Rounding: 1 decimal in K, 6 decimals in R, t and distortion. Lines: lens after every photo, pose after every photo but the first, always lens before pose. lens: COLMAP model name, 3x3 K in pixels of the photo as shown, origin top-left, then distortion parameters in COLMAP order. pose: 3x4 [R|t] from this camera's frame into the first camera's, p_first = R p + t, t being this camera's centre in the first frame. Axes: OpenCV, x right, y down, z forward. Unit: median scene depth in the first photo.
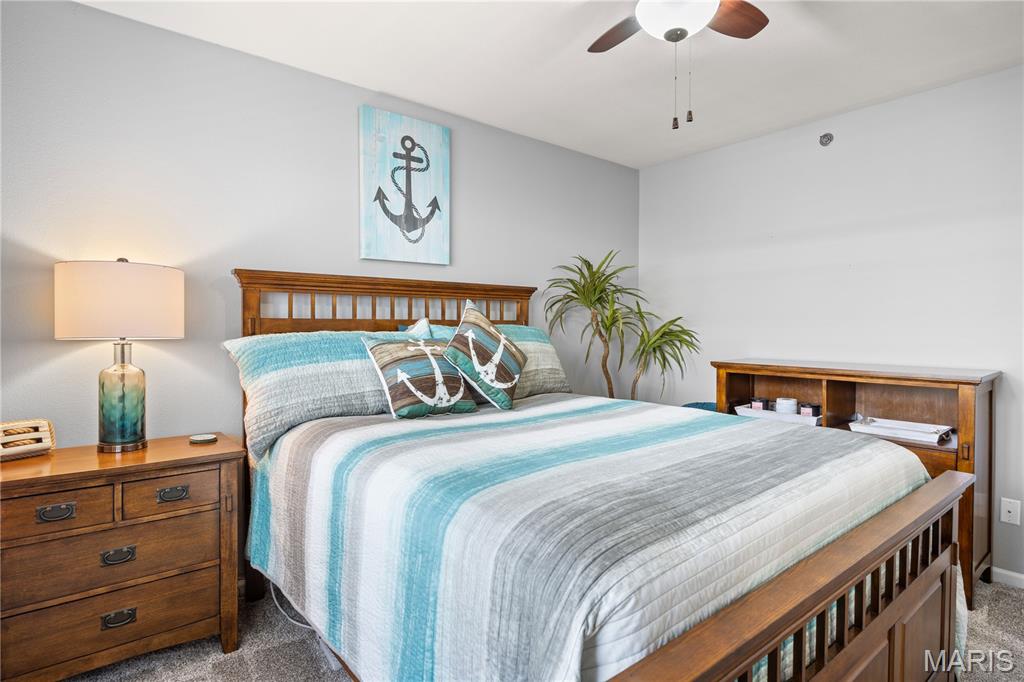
lens RADIAL K [[542.4, 0, 511.8], [0, 542.4, 336.7], [0, 0, 1]] dist [0.002235, -0.000907]
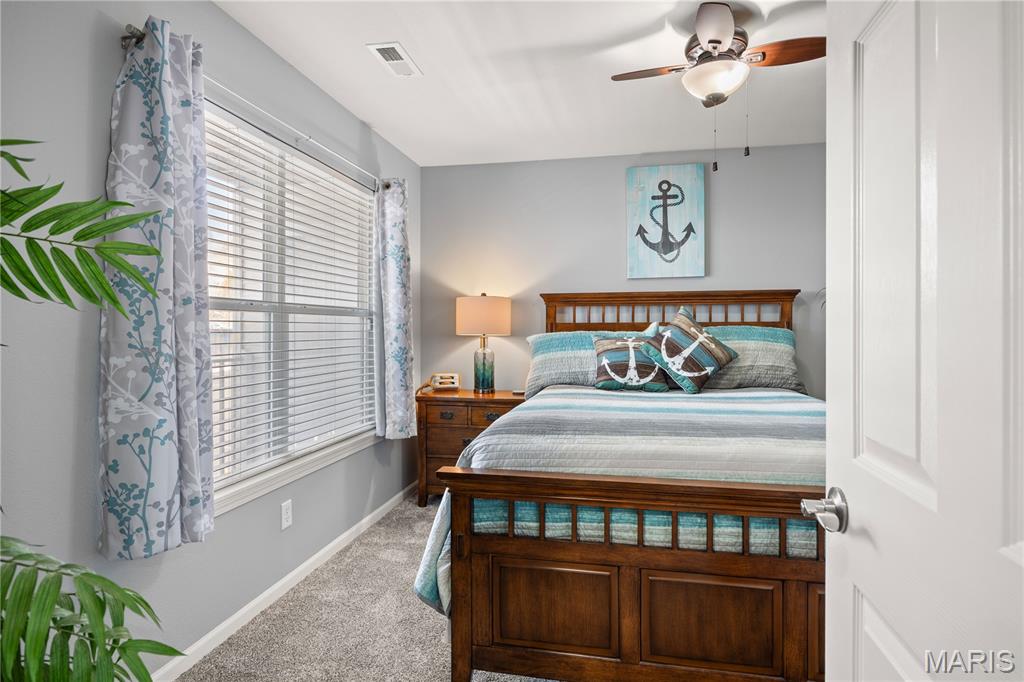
lens RADIAL K [[542.4, 0, 511.8], [0, 542.4, 337.1], [0, 0, 1]] dist [0.002235, -0.000907]
pose [[0.630933, 0.008498, -0.775791, 0.692547], [-0.012417, 0.999923, 0.000854, 0.007927], [0.775738, 0.009094, 0.630990, -0.111632]]
